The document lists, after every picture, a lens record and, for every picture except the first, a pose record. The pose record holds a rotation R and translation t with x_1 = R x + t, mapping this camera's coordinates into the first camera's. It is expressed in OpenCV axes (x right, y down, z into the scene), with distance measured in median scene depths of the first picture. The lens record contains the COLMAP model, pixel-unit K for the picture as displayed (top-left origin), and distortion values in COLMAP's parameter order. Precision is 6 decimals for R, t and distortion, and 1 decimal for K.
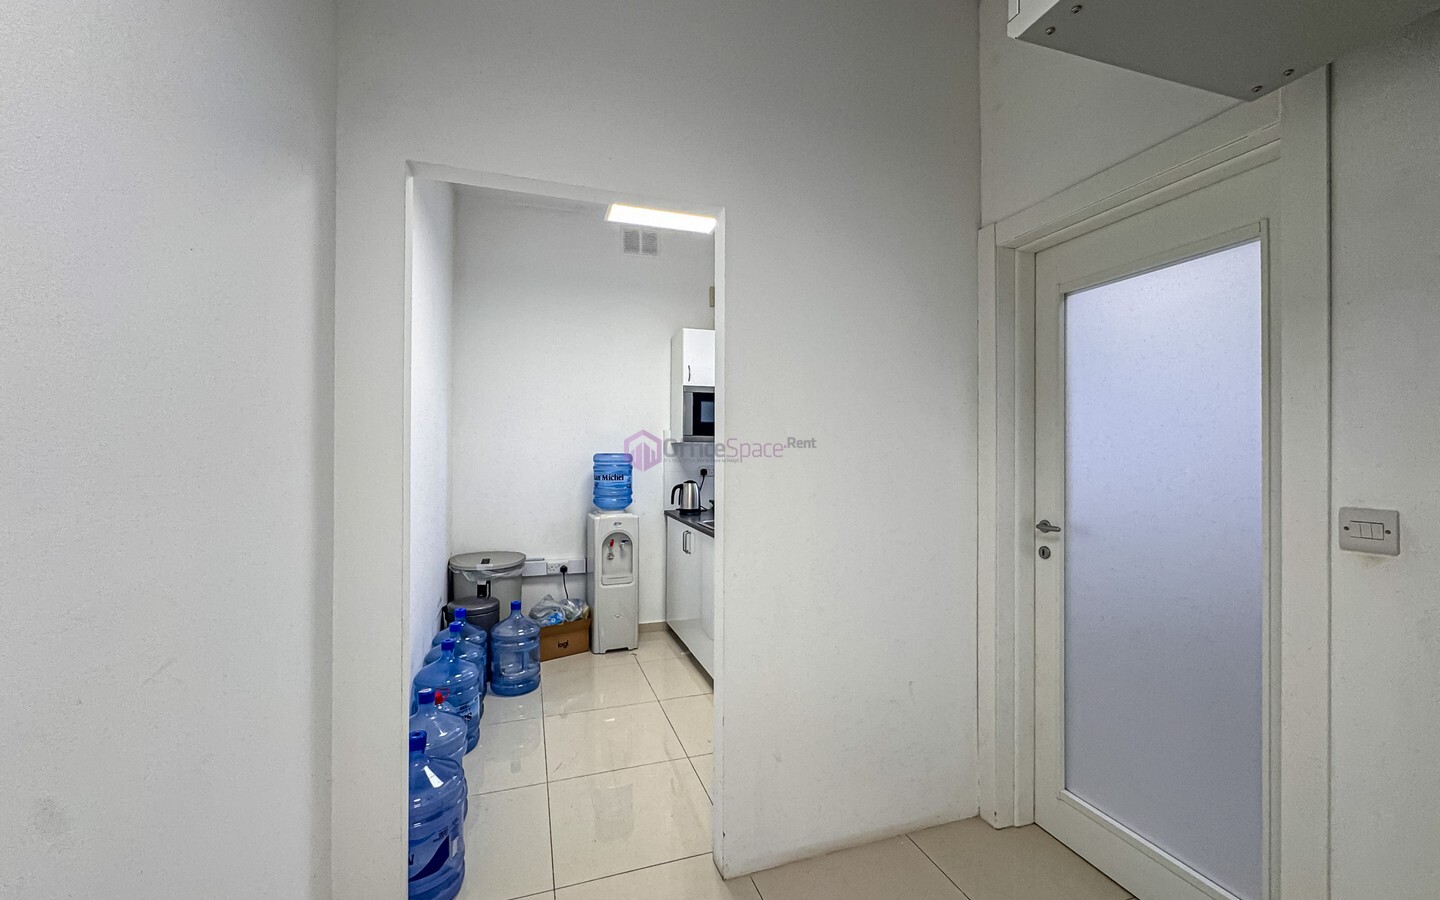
lens RADIAL K [[575.0, 0, 719.4], [0, 575.0, 450.1], [0, 0, 1]] dist [0.000448, -0.000092]
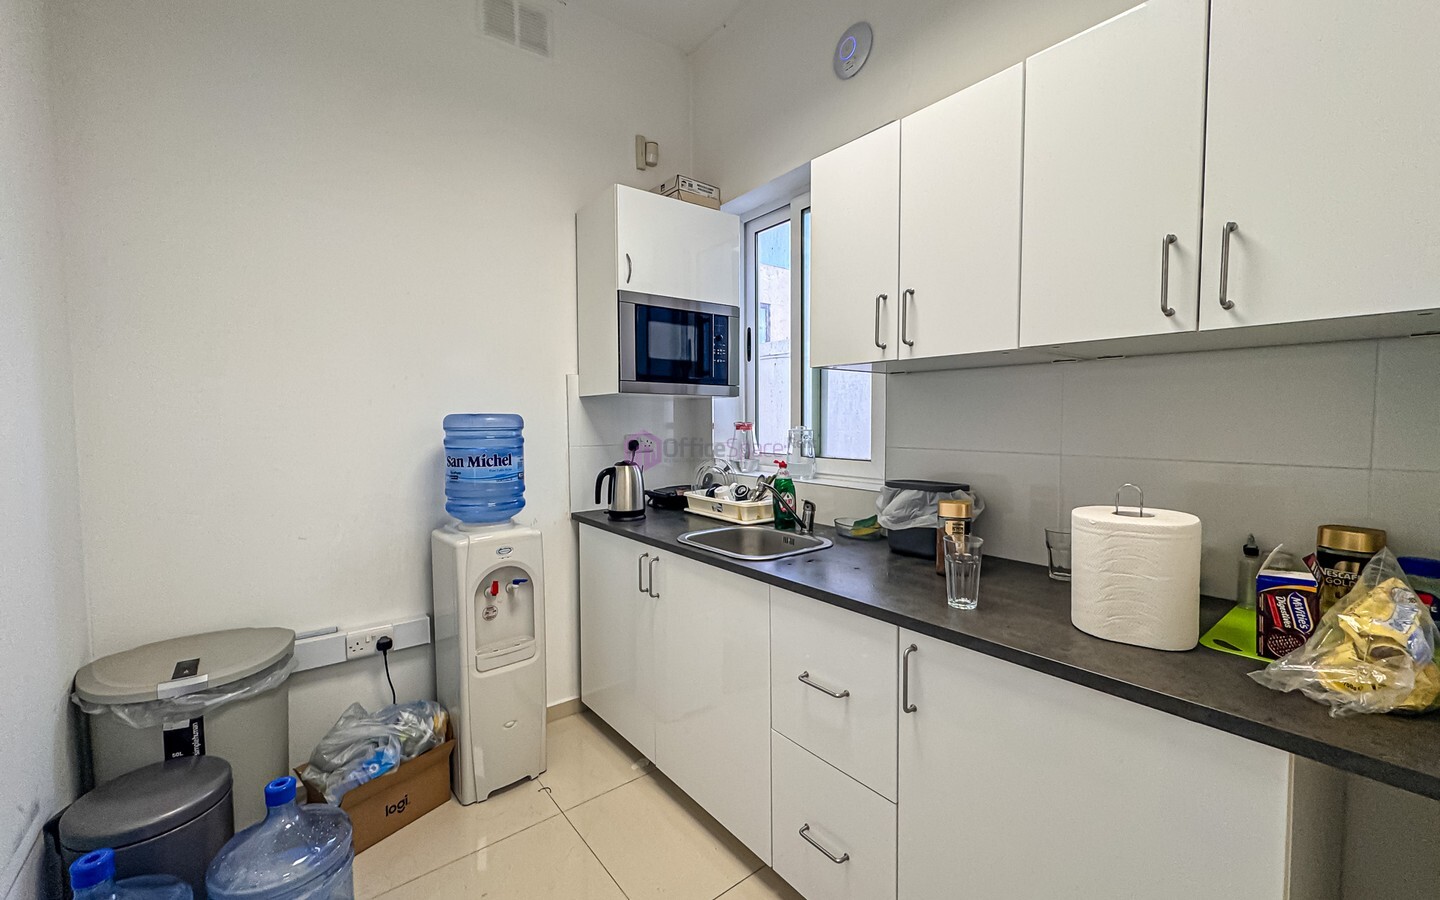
lens RADIAL K [[575.0, 0, 720.7], [0, 575.0, 448.0], [0, 0, 1]] dist [0.000448, -0.000092]
pose [[0.942246, -0.026807, 0.333847, -0.160534], [0.008784, 0.998427, 0.055380, 0.009379], [-0.334806, -0.049249, 0.940999, 0.444674]]
